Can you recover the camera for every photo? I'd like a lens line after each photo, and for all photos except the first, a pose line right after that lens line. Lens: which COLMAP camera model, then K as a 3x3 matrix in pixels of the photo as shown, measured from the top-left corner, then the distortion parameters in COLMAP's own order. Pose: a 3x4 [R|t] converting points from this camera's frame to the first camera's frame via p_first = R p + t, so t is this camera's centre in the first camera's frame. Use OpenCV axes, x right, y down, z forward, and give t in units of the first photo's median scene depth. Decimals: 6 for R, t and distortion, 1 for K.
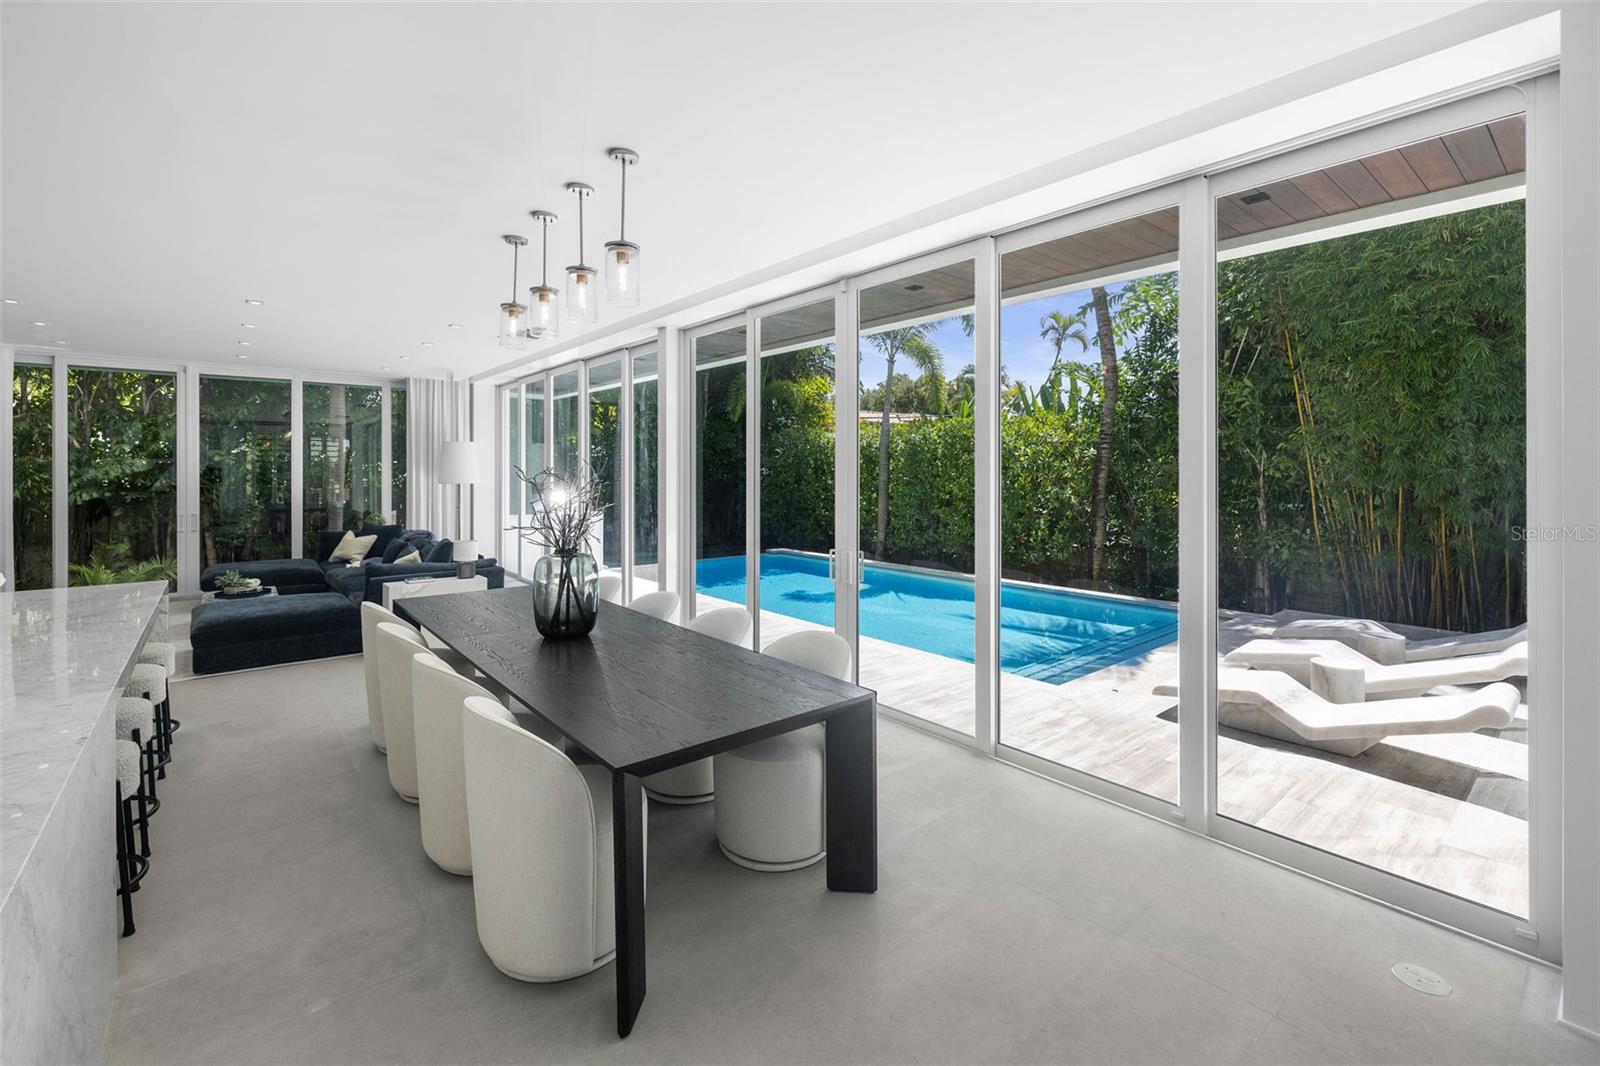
lens RADIAL K [[696.8, 0, 800.8], [0, 696.8, 470.4], [0, 0, 1]] dist [-0.002264, -0.000373]
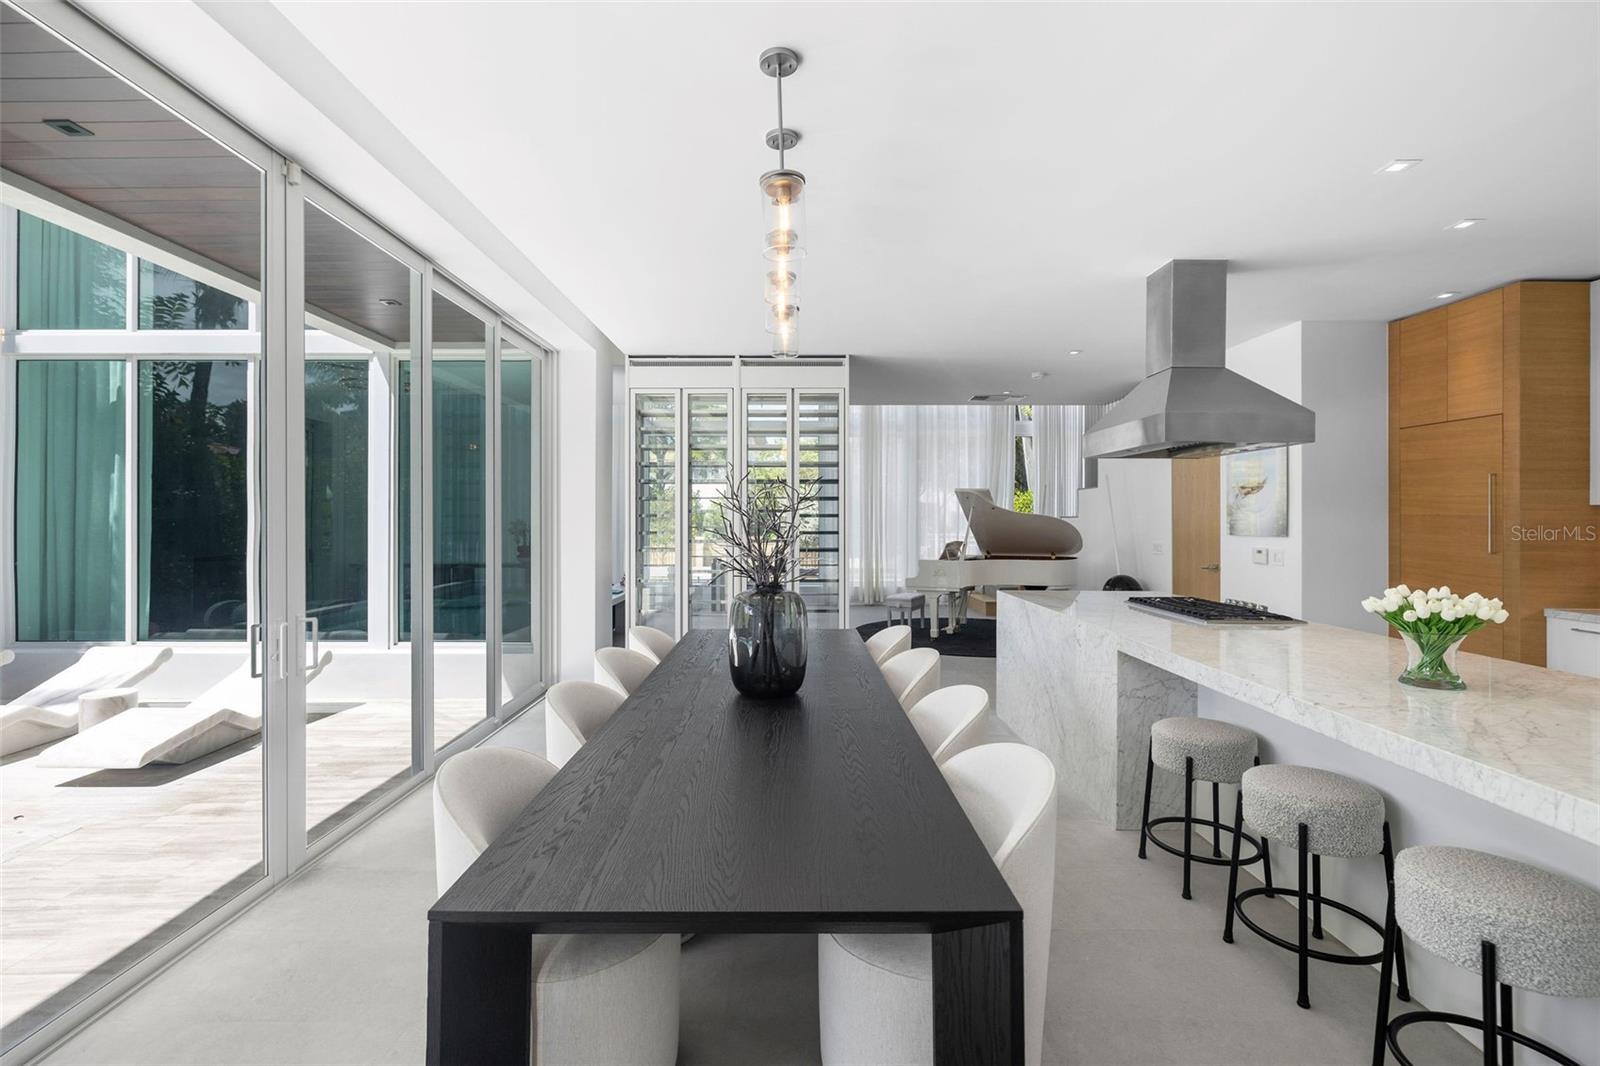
lens RADIAL K [[719.3, 0, 805.5], [0, 719.3, 518.0], [0, 0, 1]] dist [-0.000193, -0.000085]
pose [[-0.779904, -0.000846, 0.625899, -0.352370], [-0.002032, 0.999997, -0.001181, 0.016407], [-0.625896, -0.002193, -0.779903, 0.650266]]
